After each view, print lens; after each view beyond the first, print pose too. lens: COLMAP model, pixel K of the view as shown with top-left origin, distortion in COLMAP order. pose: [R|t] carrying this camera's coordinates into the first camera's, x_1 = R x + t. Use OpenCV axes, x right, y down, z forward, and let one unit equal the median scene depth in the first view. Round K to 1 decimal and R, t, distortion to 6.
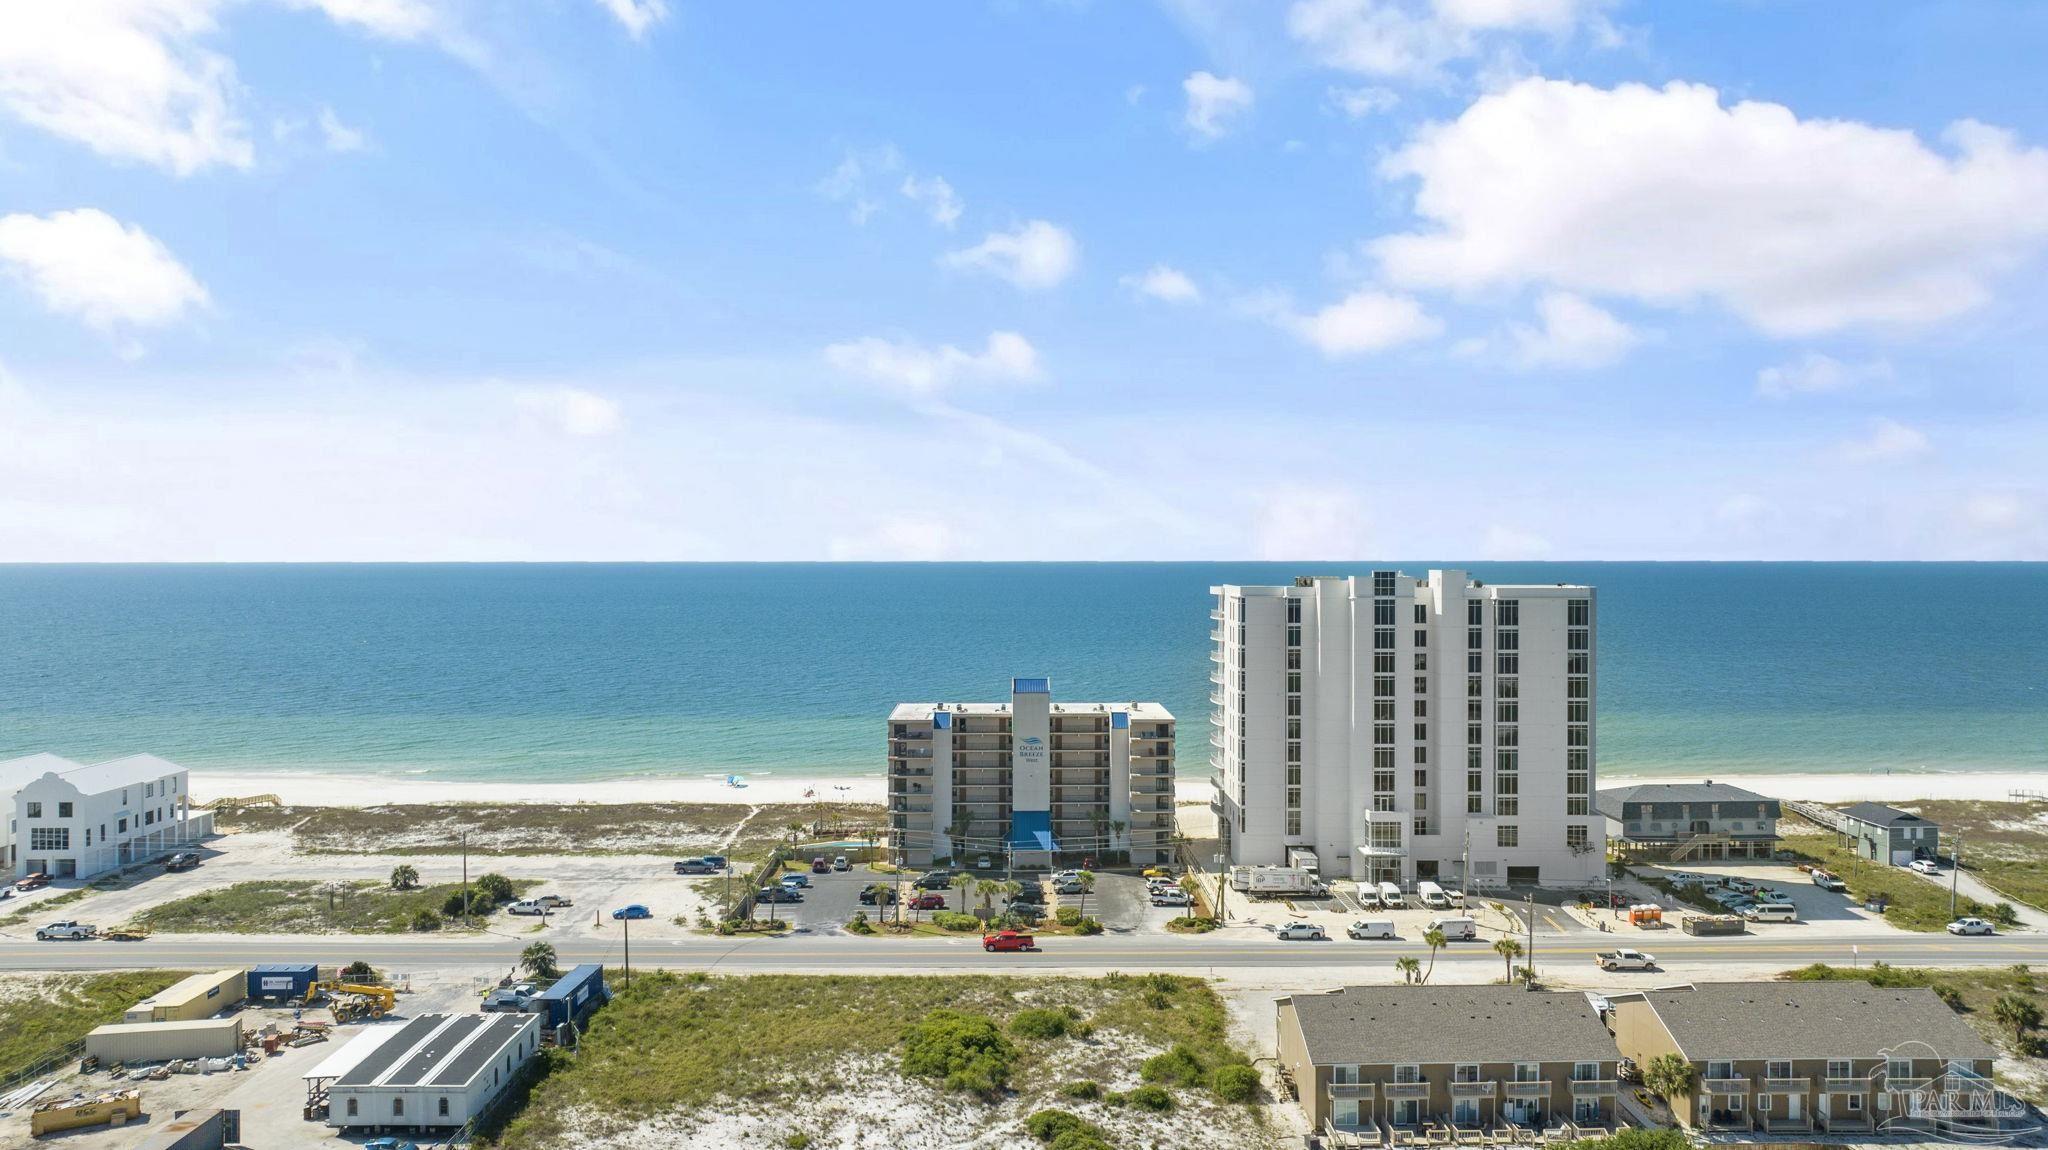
lens RADIAL K [[1422.9, 0, 1024.0], [0, 1422.9, 575.0], [0, 0, 1]] dist [-0.003062, -0.047491]
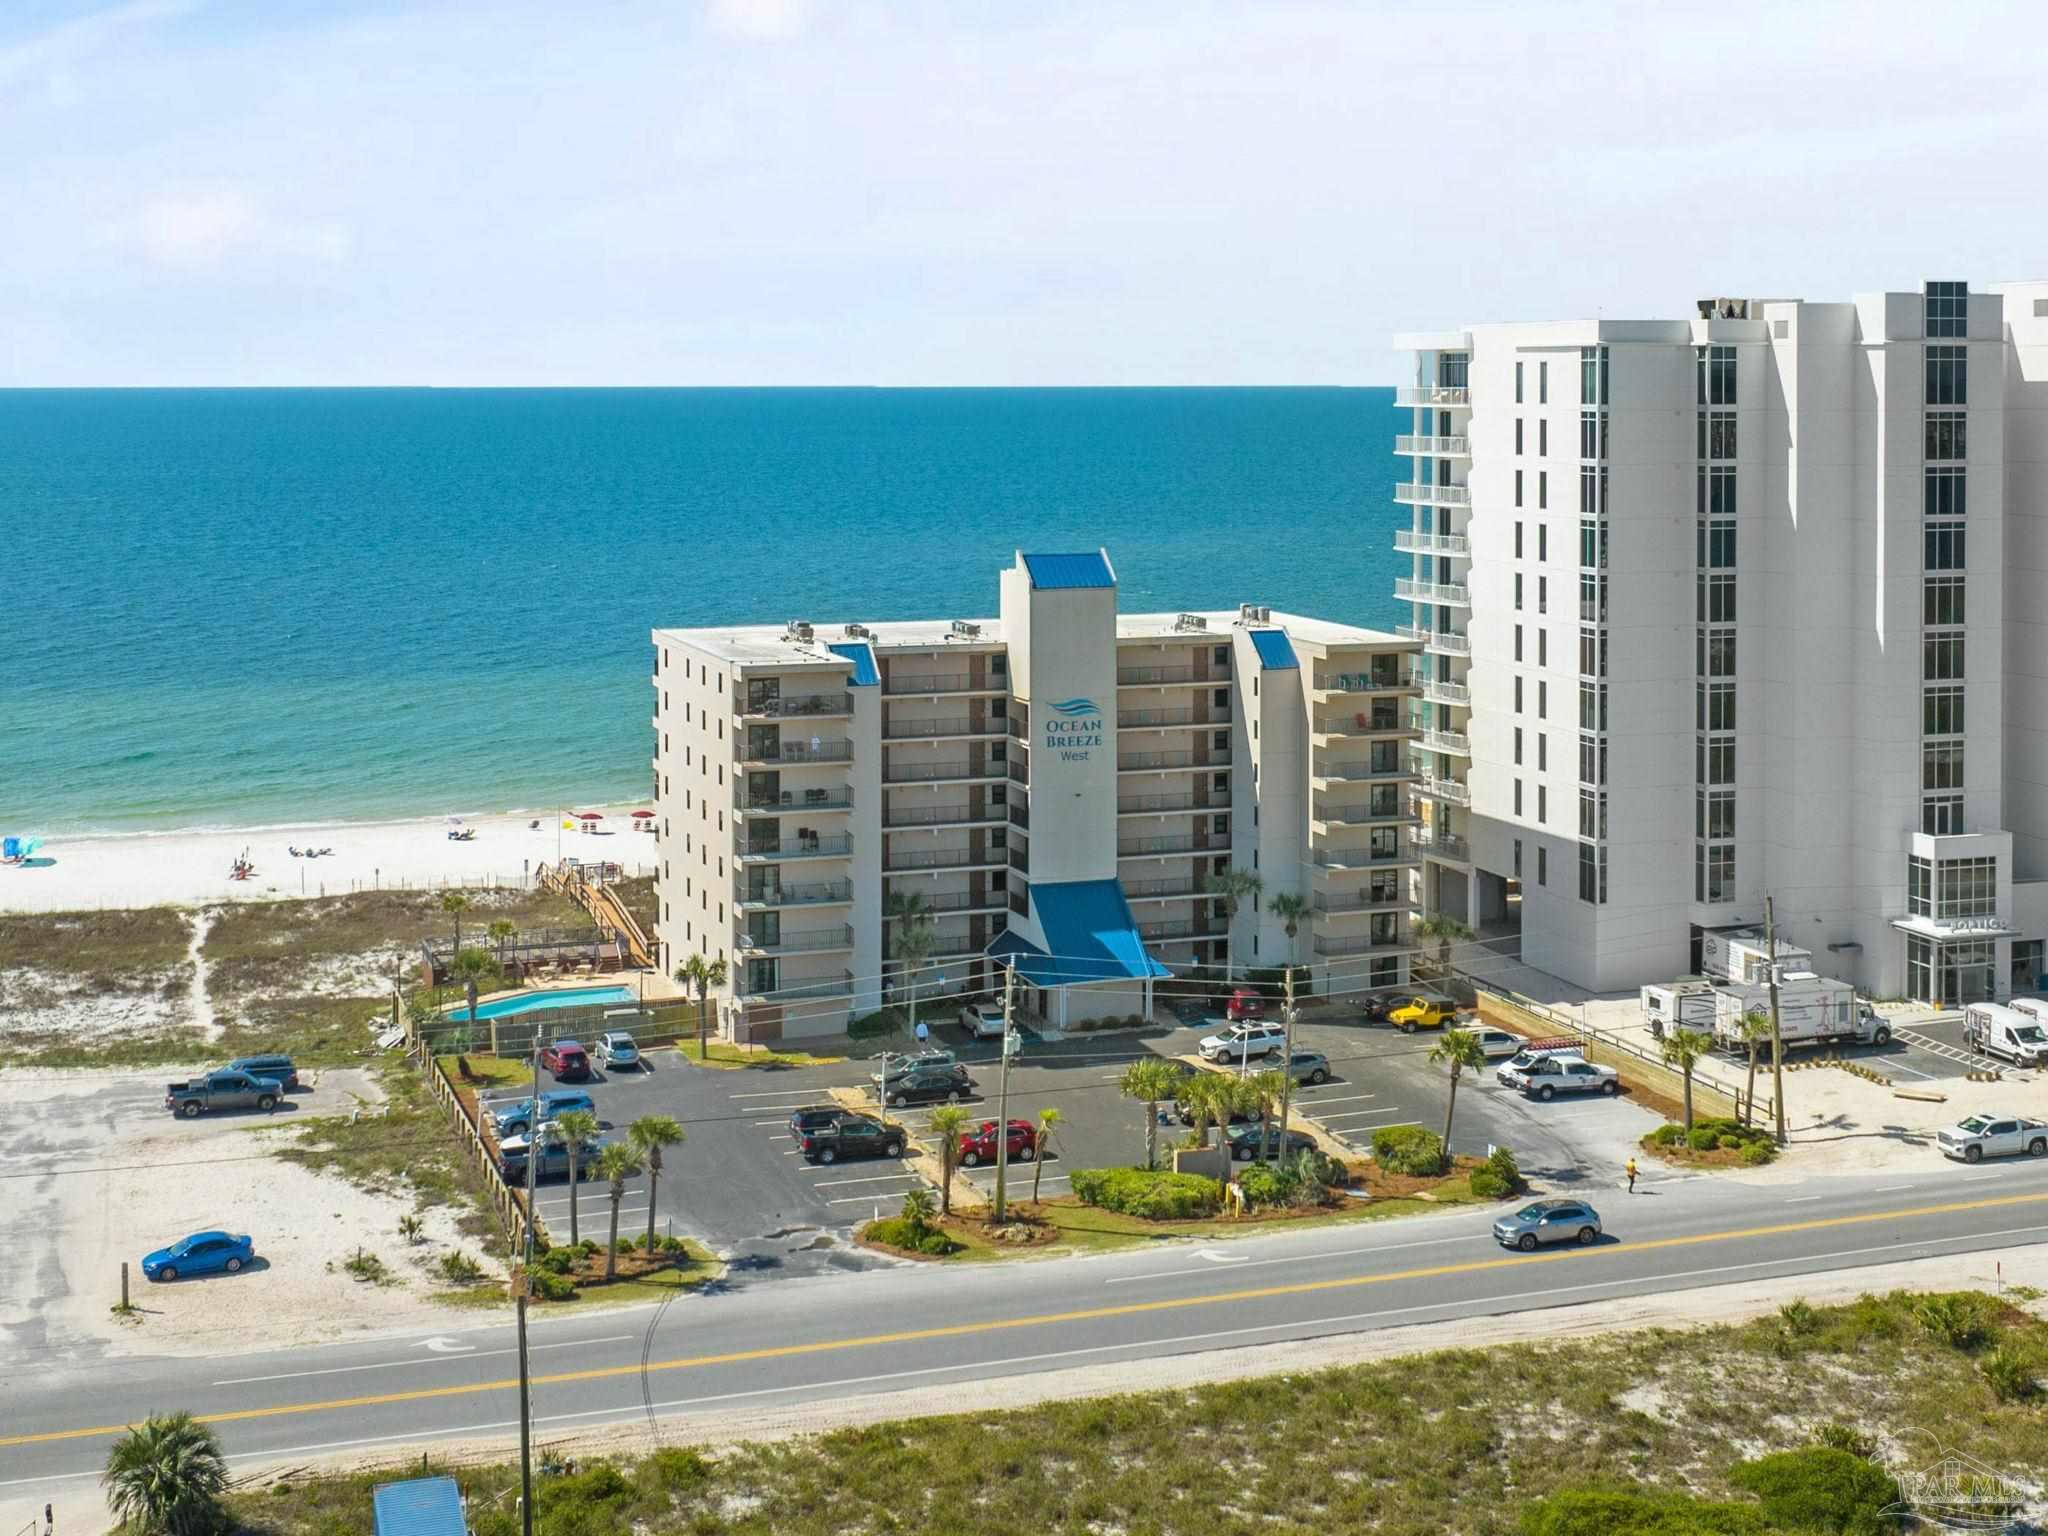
lens RADIAL K [[2682.7, 0, 1046.4], [0, 2682.7, 432.5], [0, 0, 1]] dist [-0.008150, -0.035733]
pose [[0.947684, -0.006033, 0.319153, -0.265682], [0.003526, 0.999958, 0.008432, 0.035714], [-0.319191, -0.006866, 0.947666, 0.314047]]
